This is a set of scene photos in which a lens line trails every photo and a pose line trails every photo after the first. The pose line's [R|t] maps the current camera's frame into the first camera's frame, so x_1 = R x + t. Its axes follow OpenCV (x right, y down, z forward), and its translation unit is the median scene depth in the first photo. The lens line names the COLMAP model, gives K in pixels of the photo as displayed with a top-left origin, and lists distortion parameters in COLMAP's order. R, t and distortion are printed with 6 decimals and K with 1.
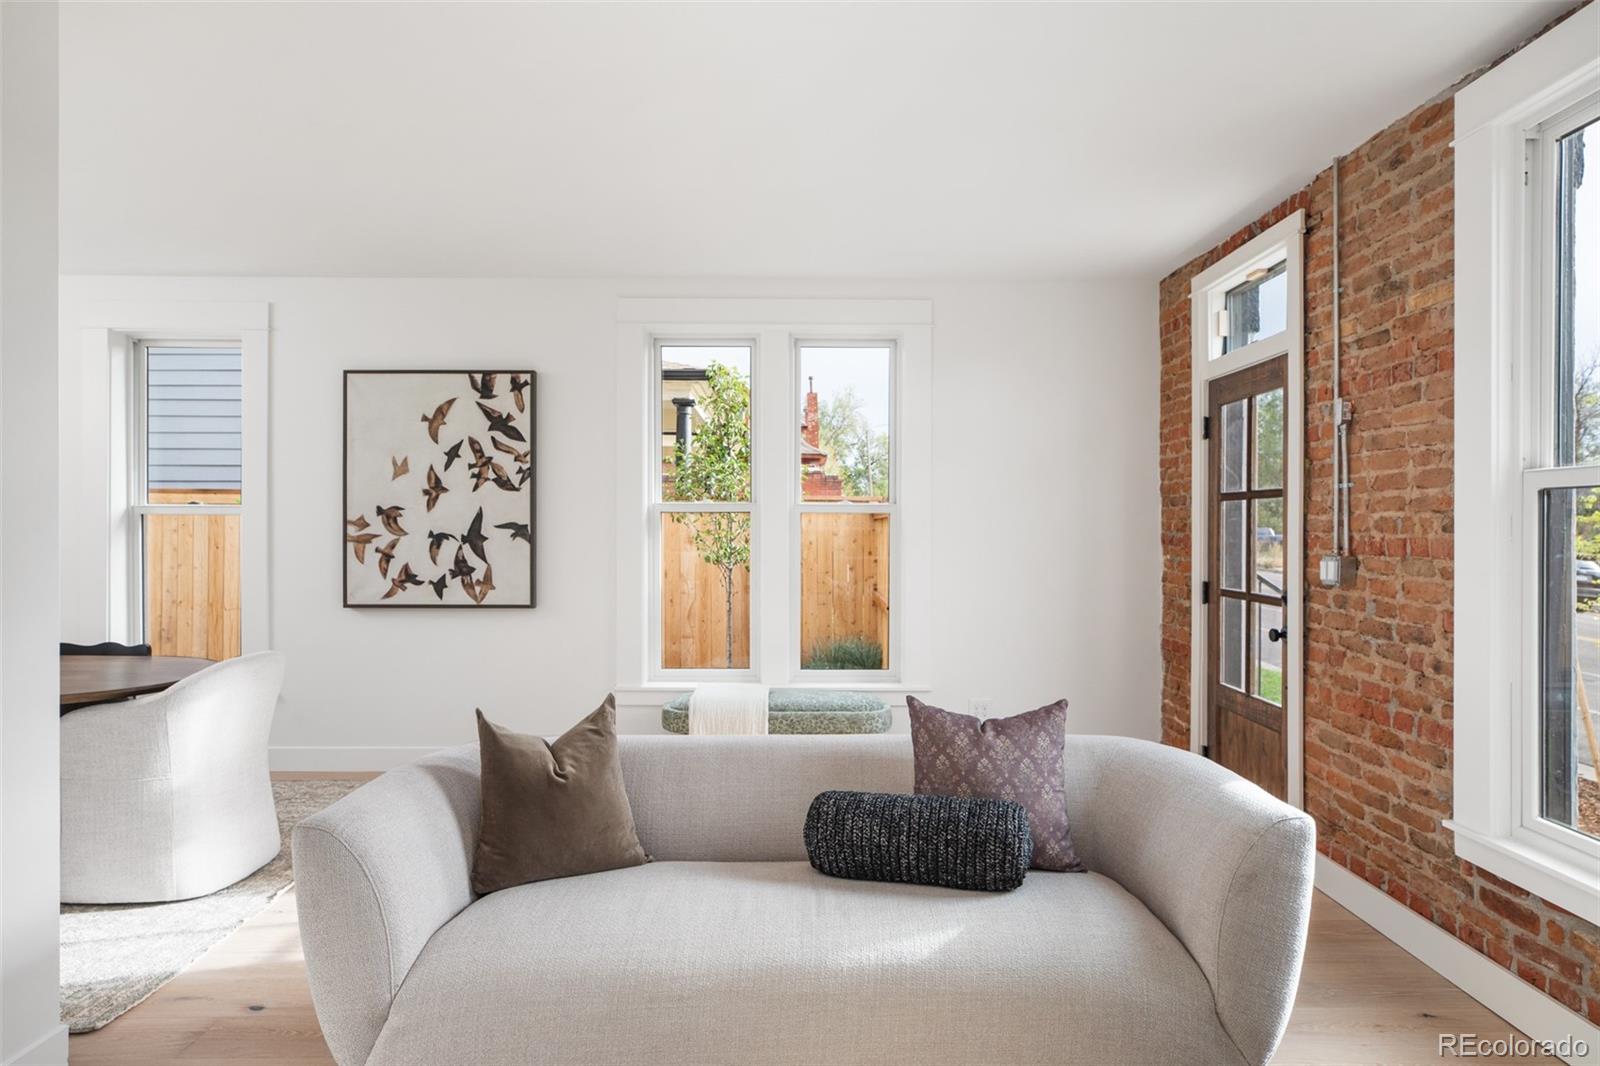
lens RADIAL K [[923.1, 0, 807.5], [0, 923.1, 527.6], [0, 0, 1]] dist [-0.021278, 0.010992]
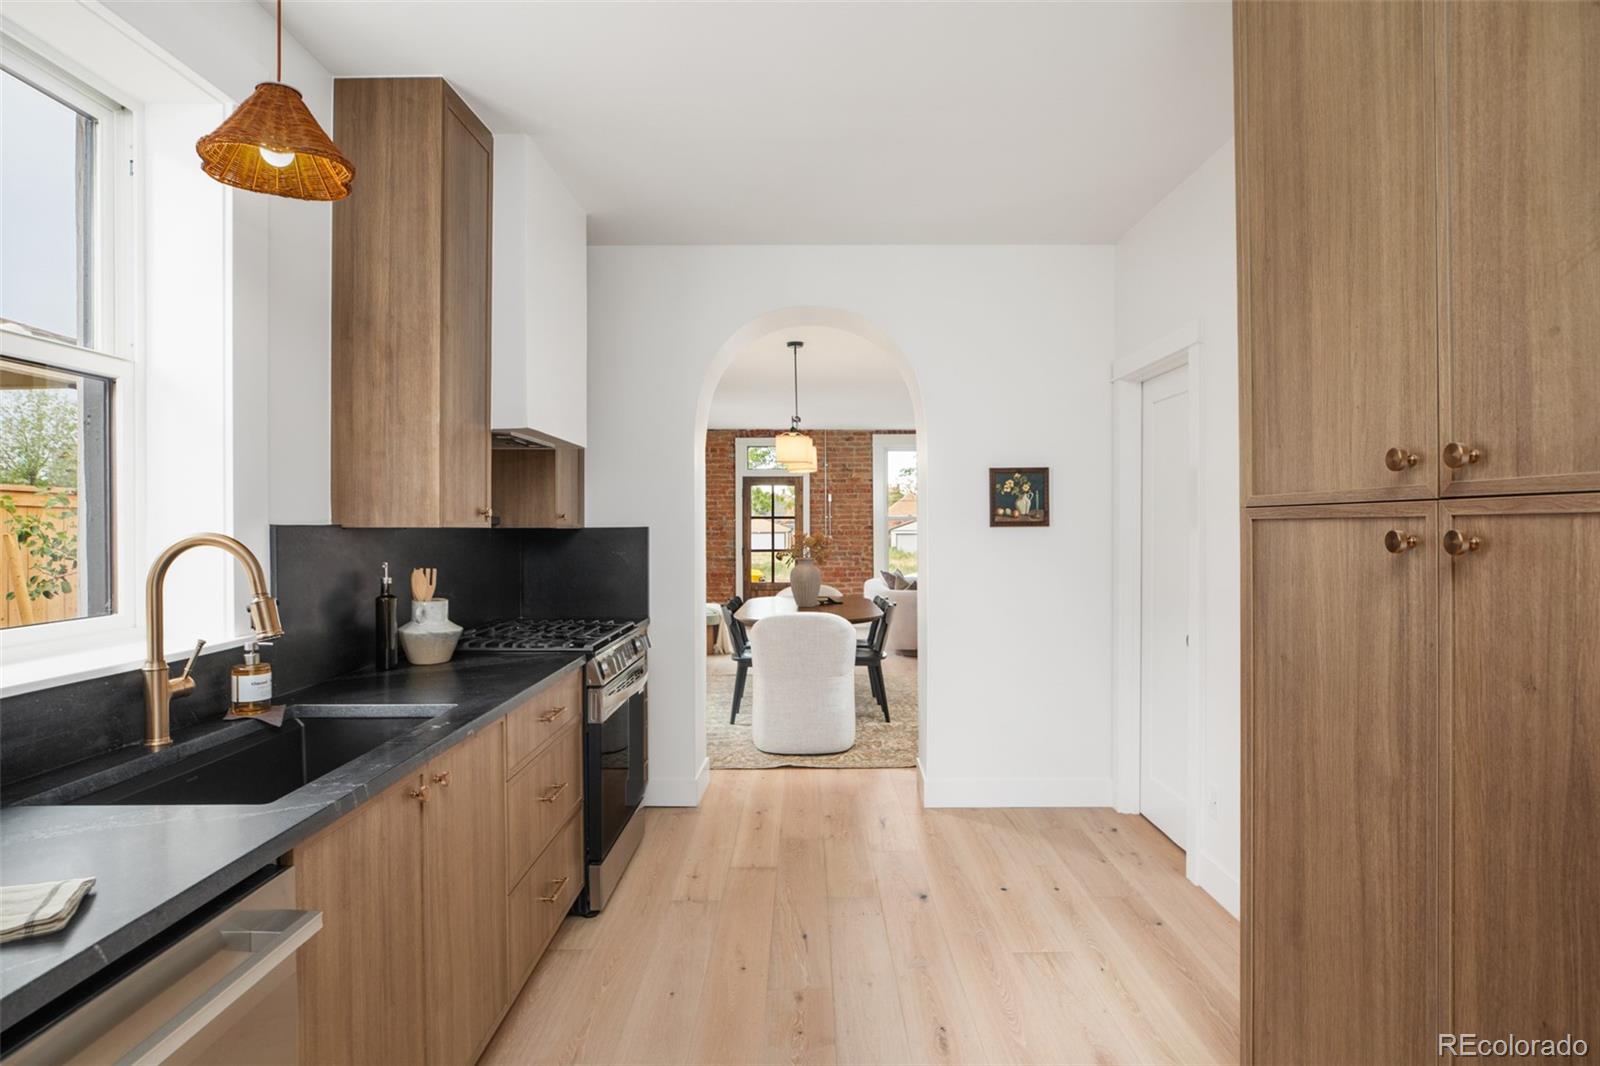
lens RADIAL K [[855.8, 0, 810.0], [0, 855.8, 531.2], [0, 0, 1]] dist [-0.018455, 0.004195]
pose [[0.022168, 0.000180, 0.999754, -1.975632], [0.002210, 0.999998, -0.000229, 0.008830], [-0.999752, 0.002214, 0.022167, 0.666028]]
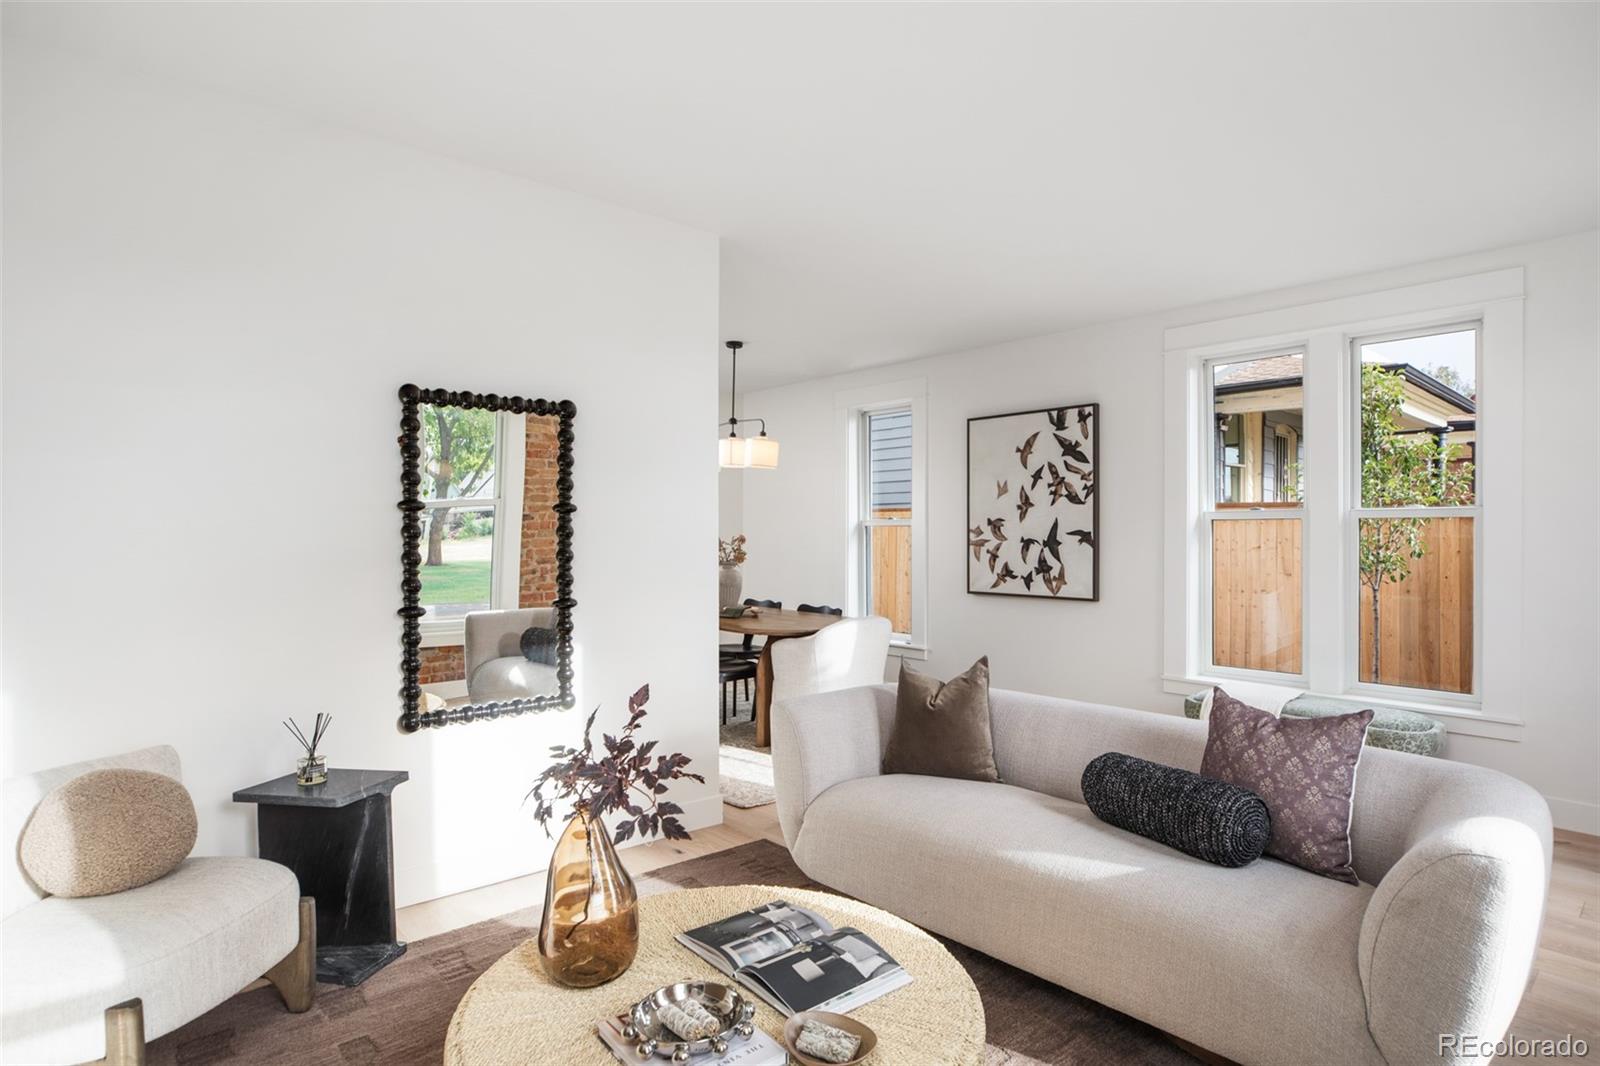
lens RADIAL K [[855.8, 0, 799.6], [0, 855.8, 539.1], [0, 0, 1]] dist [-0.018455, 0.004195]
pose [[0.653243, 0.001867, -0.757146, 0.291595], [0.000630, 0.999995, 0.003009, 0.002556], [0.757148, -0.002442, 0.653239, -0.015569]]
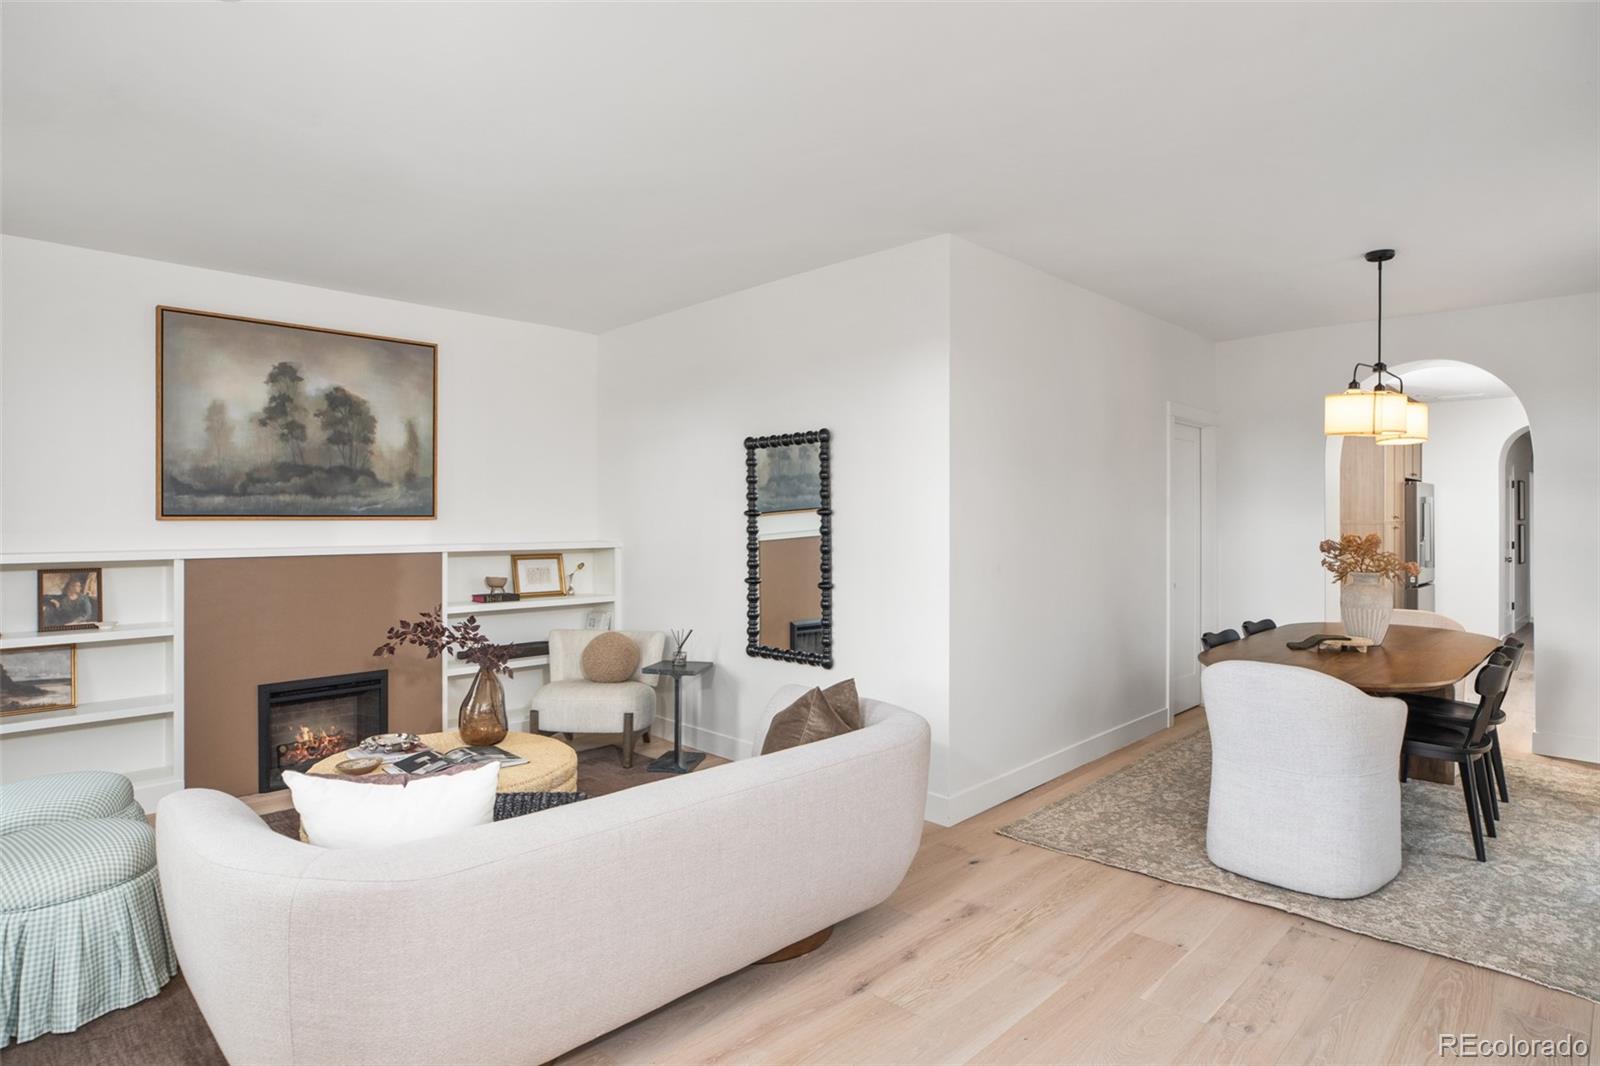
lens RADIAL K [[855.8, 0, 802.0], [0, 855.8, 527.0], [0, 0, 1]] dist [-0.018455, 0.004195]
pose [[-0.712926, 0.001143, -0.701238, 0.290064], [-0.001055, 0.999996, 0.002703, -0.008189], [0.701238, 0.002667, -0.712922, 0.925798]]
